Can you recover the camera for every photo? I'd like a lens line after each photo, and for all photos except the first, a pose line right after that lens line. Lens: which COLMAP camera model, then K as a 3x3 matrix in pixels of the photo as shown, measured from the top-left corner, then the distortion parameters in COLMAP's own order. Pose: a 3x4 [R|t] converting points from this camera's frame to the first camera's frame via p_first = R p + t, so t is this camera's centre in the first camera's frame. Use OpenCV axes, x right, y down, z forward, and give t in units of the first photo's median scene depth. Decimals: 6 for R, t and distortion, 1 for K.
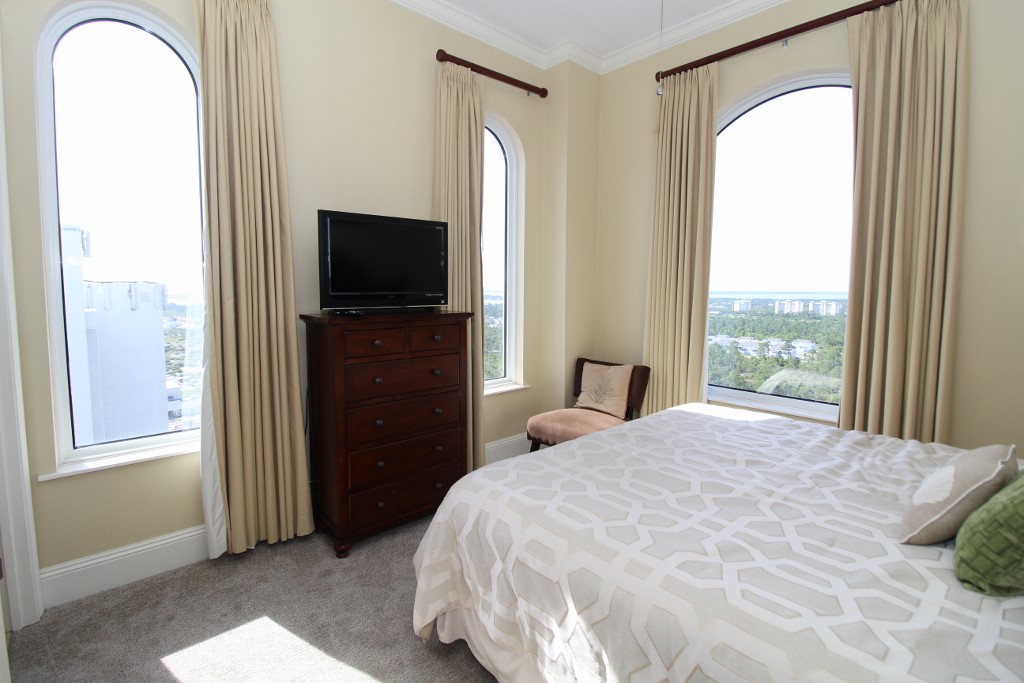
lens RADIAL K [[475.0, 0, 507.2], [0, 475.0, 324.4], [0, 0, 1]] dist [-0.021328, -0.000568]
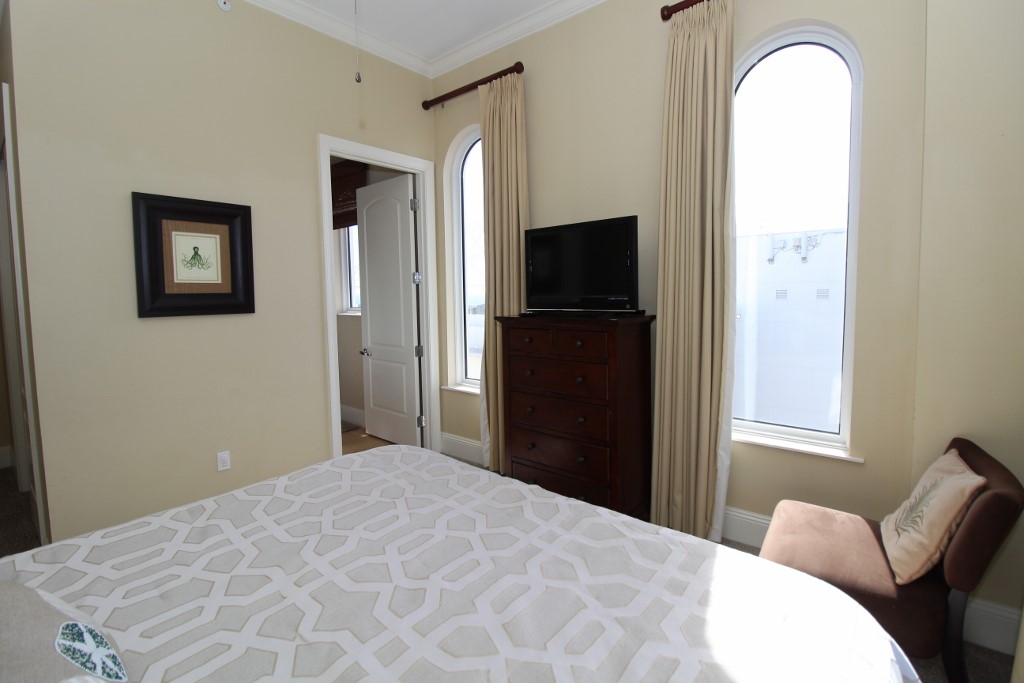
lens RADIAL K [[475.0, 0, 507.2], [0, 475.0, 324.4], [0, 0, 1]] dist [-0.021328, -0.000568]
pose [[0.135844, 0.065962, -0.988532, 1.016007], [-0.058630, 0.996568, 0.058441, -0.076240], [0.988994, 0.050019, 0.139245, 0.944486]]
